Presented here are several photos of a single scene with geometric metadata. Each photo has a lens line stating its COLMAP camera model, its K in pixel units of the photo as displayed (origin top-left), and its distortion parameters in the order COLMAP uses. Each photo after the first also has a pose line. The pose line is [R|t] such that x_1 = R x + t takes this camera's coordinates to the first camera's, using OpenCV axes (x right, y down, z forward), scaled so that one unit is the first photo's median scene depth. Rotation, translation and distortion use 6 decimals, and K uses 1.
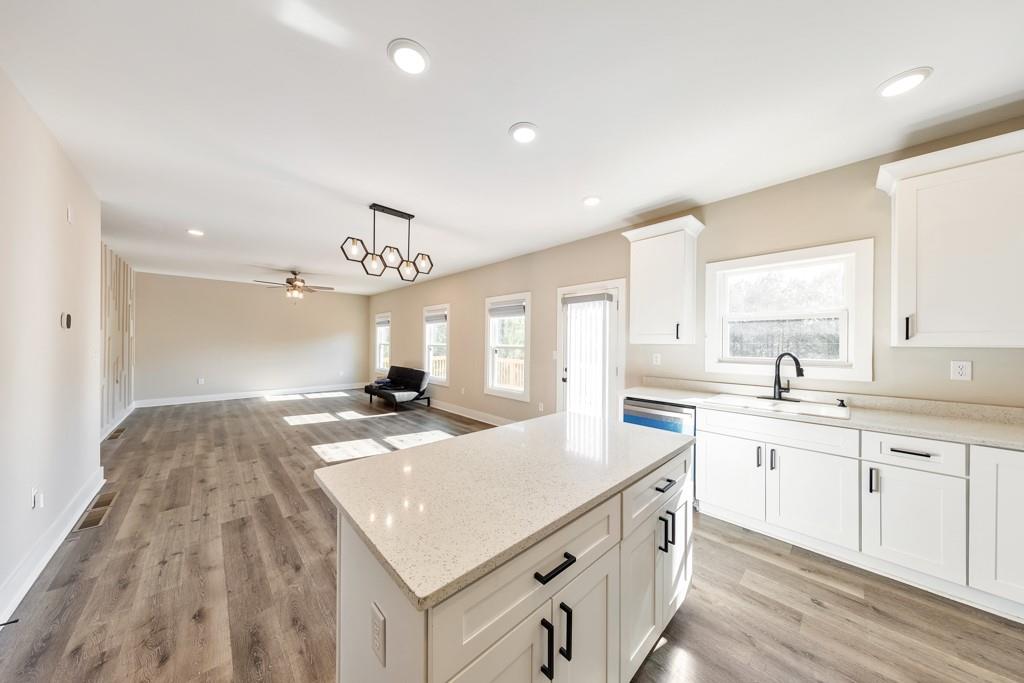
lens RADIAL K [[323.8, 0, 515.0], [0, 323.8, 340.2], [0, 0, 1]] dist [0.000918, 0.000092]
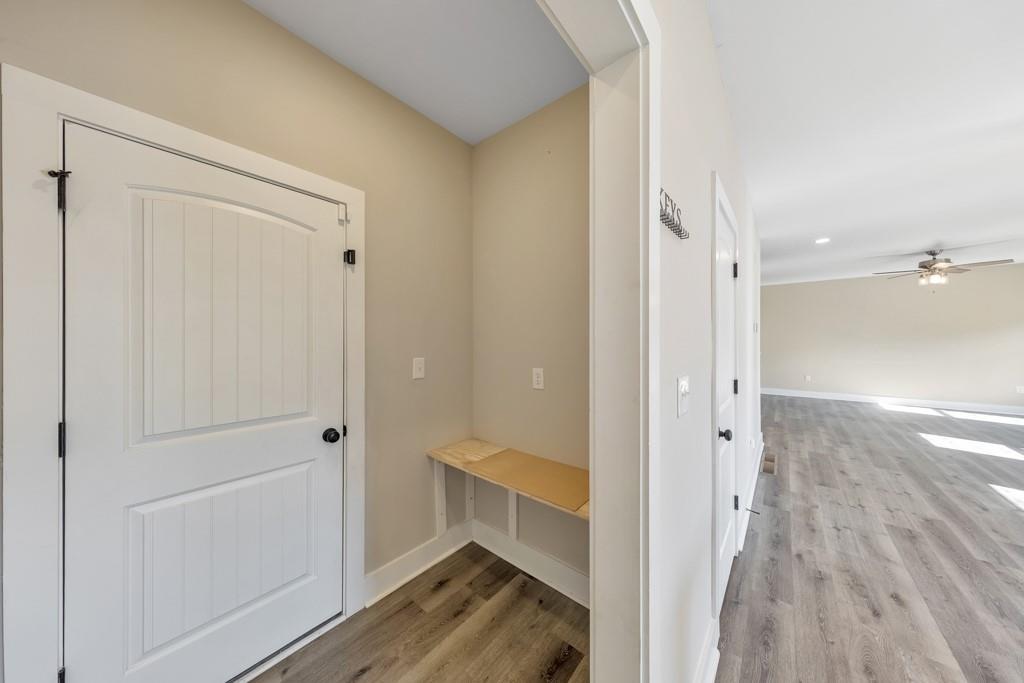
lens RADIAL K [[323.8, 0, 515.0], [0, 323.8, 340.2], [0, 0, 1]] dist [0.000918, 0.000092]
pose [[0.110113, -0.006082, -0.993900, -0.024572], [0.008967, 0.999947, -0.005125, -0.002236], [0.993879, -0.008348, 0.110162, -0.175698]]
